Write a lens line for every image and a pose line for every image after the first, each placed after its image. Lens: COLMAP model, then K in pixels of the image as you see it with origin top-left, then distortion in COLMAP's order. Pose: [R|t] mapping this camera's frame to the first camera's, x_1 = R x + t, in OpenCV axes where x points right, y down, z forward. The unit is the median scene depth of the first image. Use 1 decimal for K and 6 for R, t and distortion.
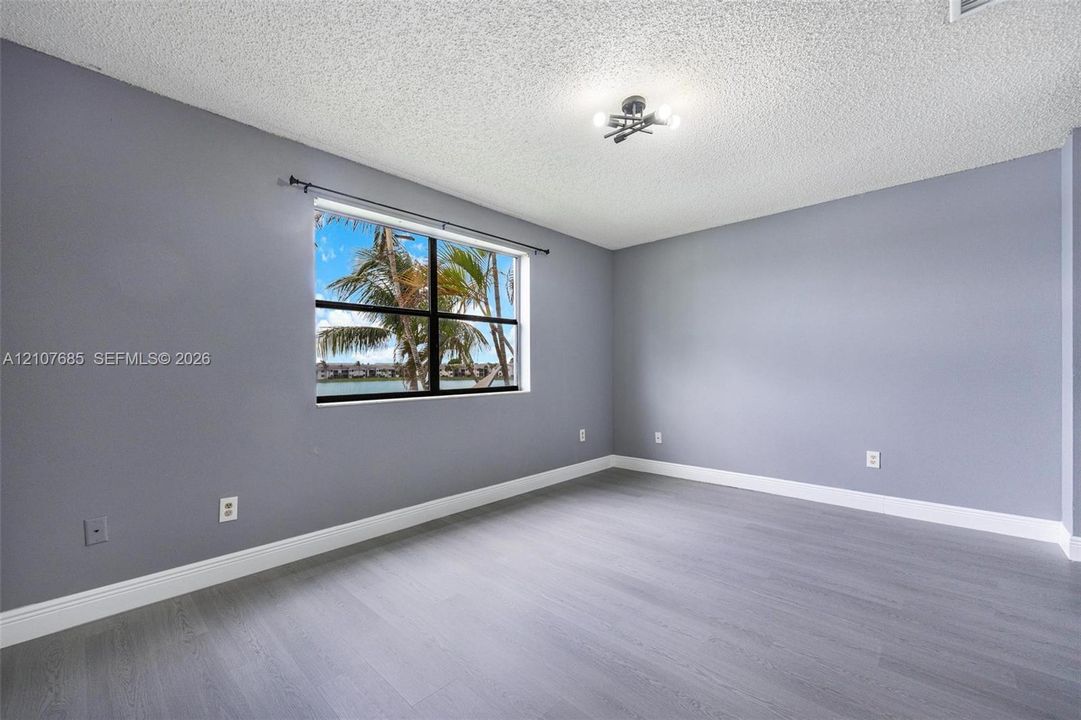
lens RADIAL K [[435.9, 0, 539.1], [0, 435.9, 364.3], [0, 0, 1]] dist [0.001418, 0.000334]
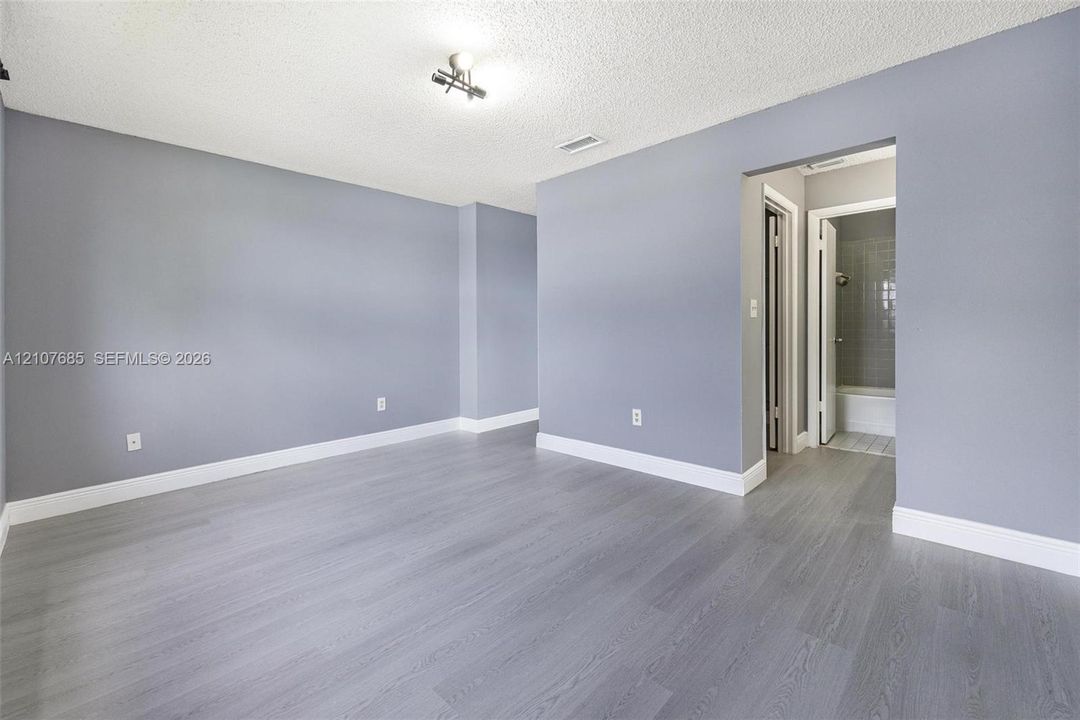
lens RADIAL K [[456.6, 0, 535.4], [0, 456.6, 328.9], [0, 0, 1]] dist [-0.000401, 0.000020]
pose [[0.020020, 0.001879, 0.999798, -0.704505], [0.005767, 0.999981, -0.001995, 0.011164], [-0.999783, 0.005806, 0.020008, 0.706148]]
